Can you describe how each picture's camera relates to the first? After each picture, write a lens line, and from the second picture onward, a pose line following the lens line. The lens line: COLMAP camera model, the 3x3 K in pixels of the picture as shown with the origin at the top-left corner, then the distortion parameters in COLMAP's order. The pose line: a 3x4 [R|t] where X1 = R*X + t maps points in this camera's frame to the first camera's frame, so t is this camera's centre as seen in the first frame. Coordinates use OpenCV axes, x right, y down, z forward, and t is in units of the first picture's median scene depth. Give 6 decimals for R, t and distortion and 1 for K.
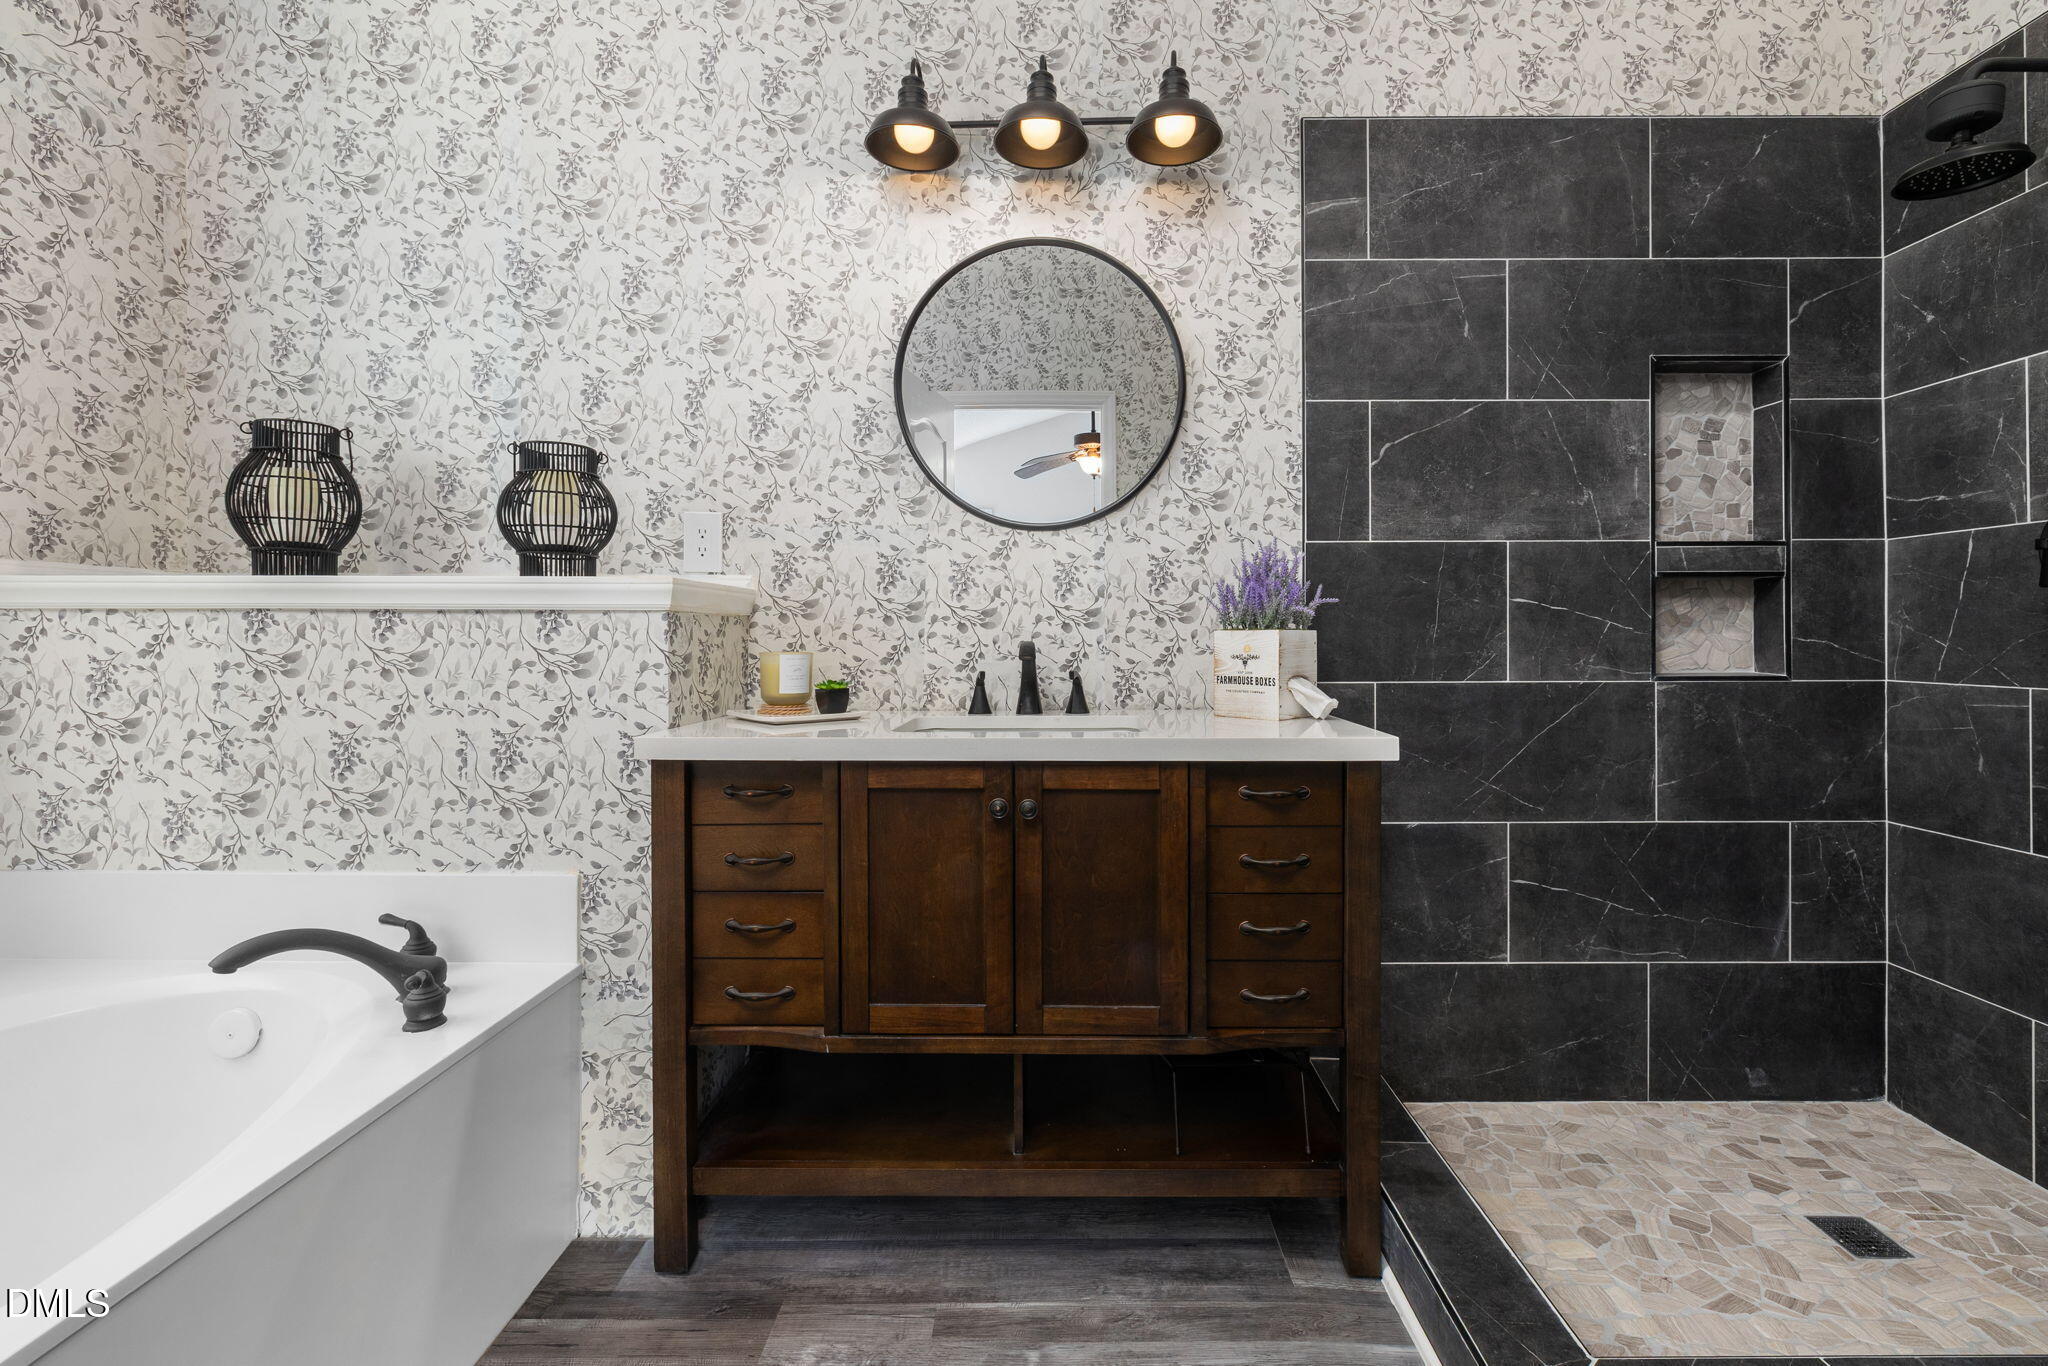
lens RADIAL K [[865.3, 0, 1043.7], [0, 865.3, 641.8], [0, 0, 1]] dist [-0.002356, 0.001480]
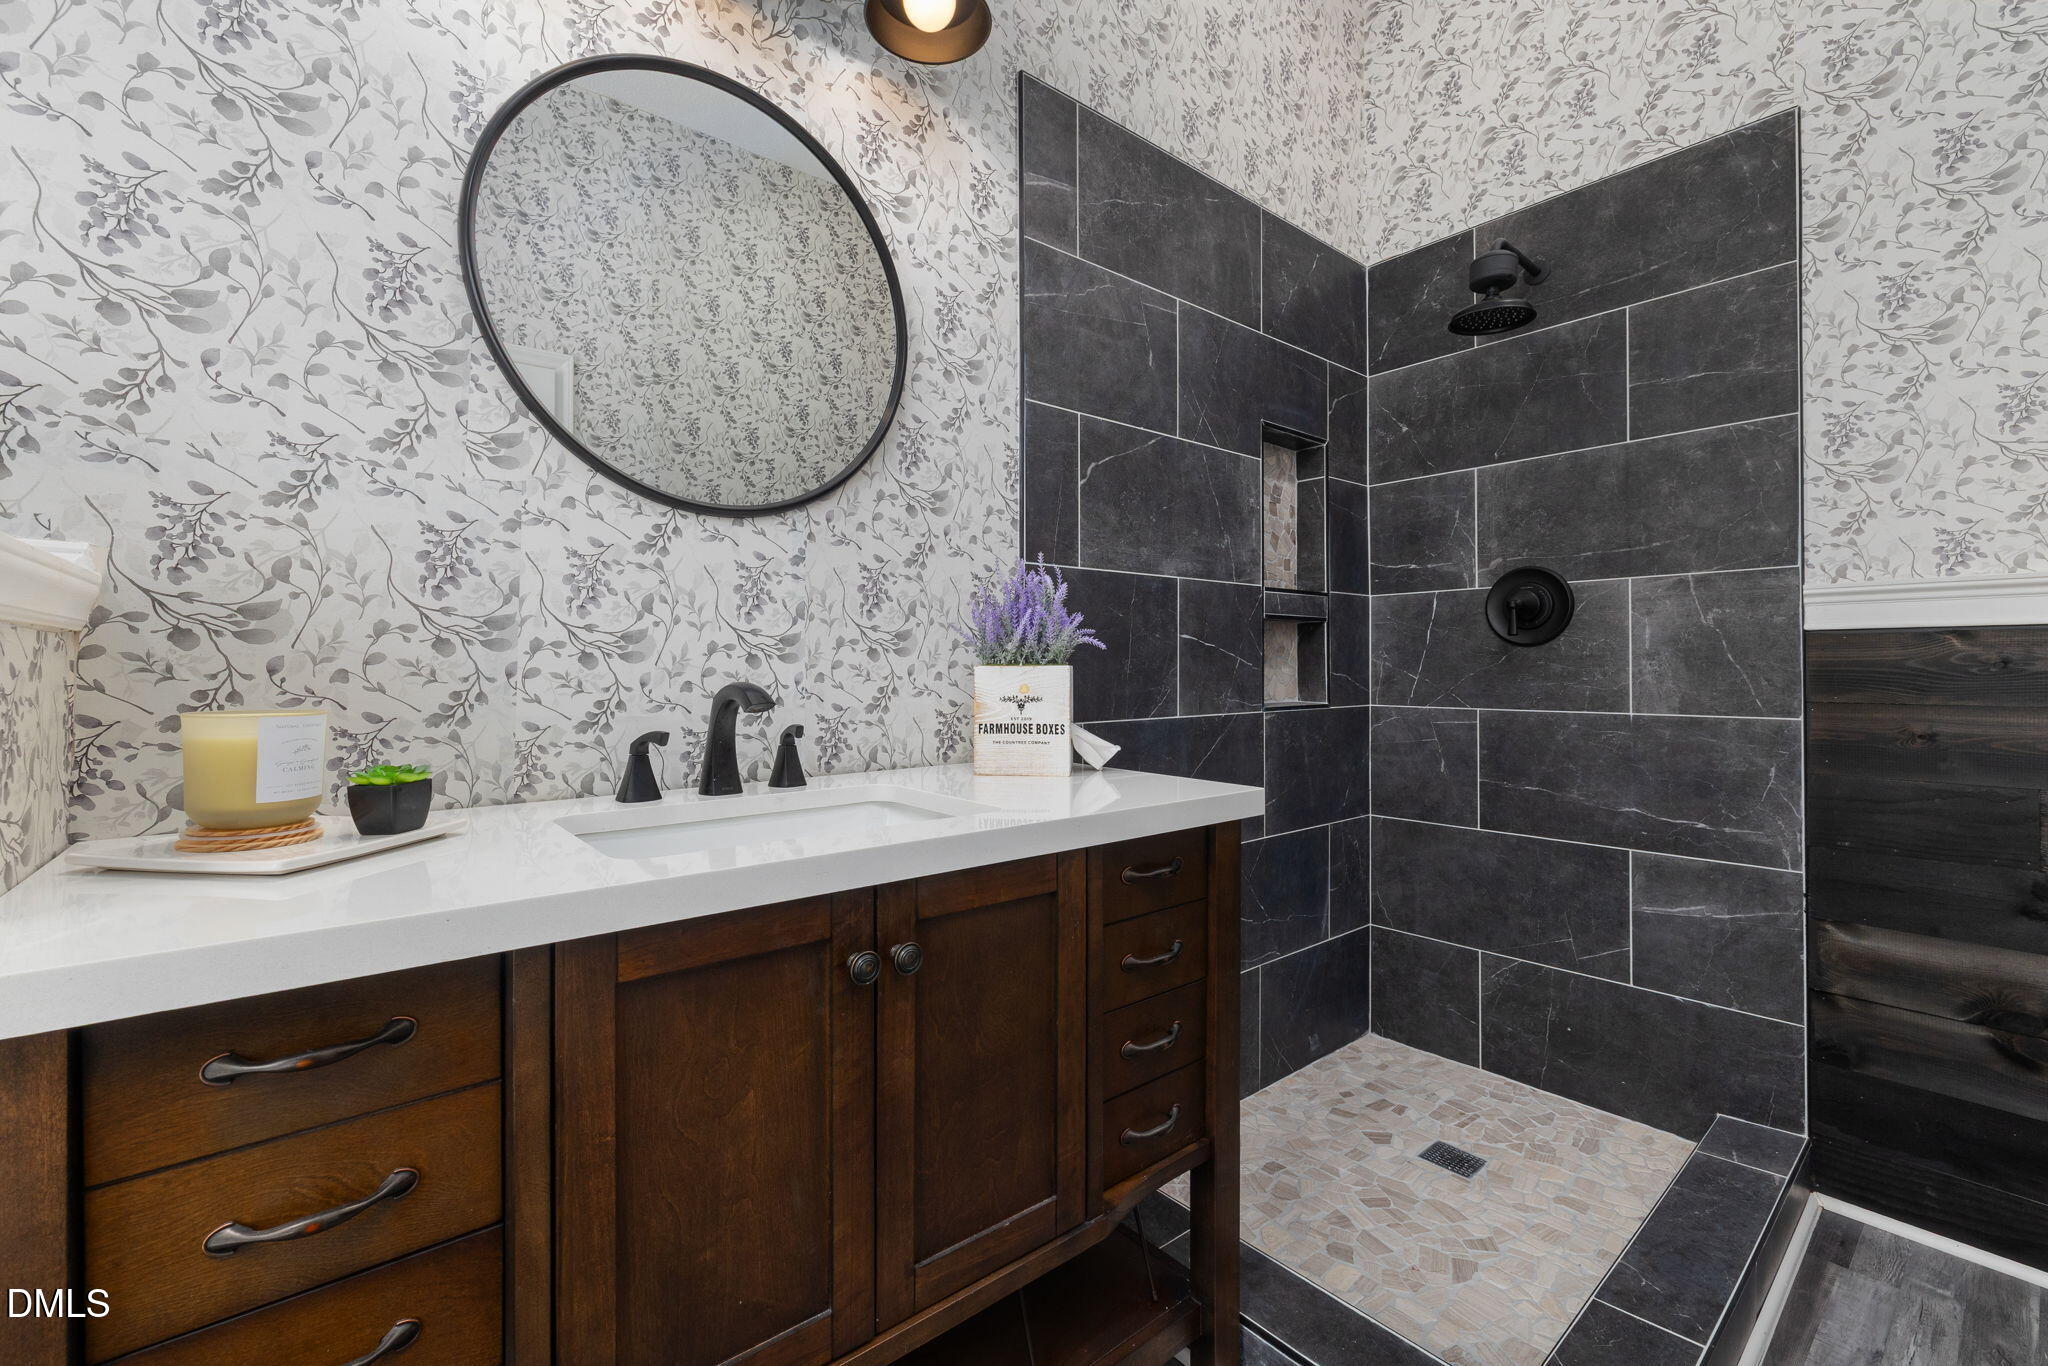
lens RADIAL K [[865.3, 0, 1018.0], [0, 865.3, 666.1], [0, 0, 1]] dist [-0.002356, 0.001480]
pose [[0.771092, 0.001102, 0.636723, -0.249950], [0.004863, 0.999959, -0.007620, -0.006357], [-0.636705, 0.008972, 0.771055, 0.341851]]
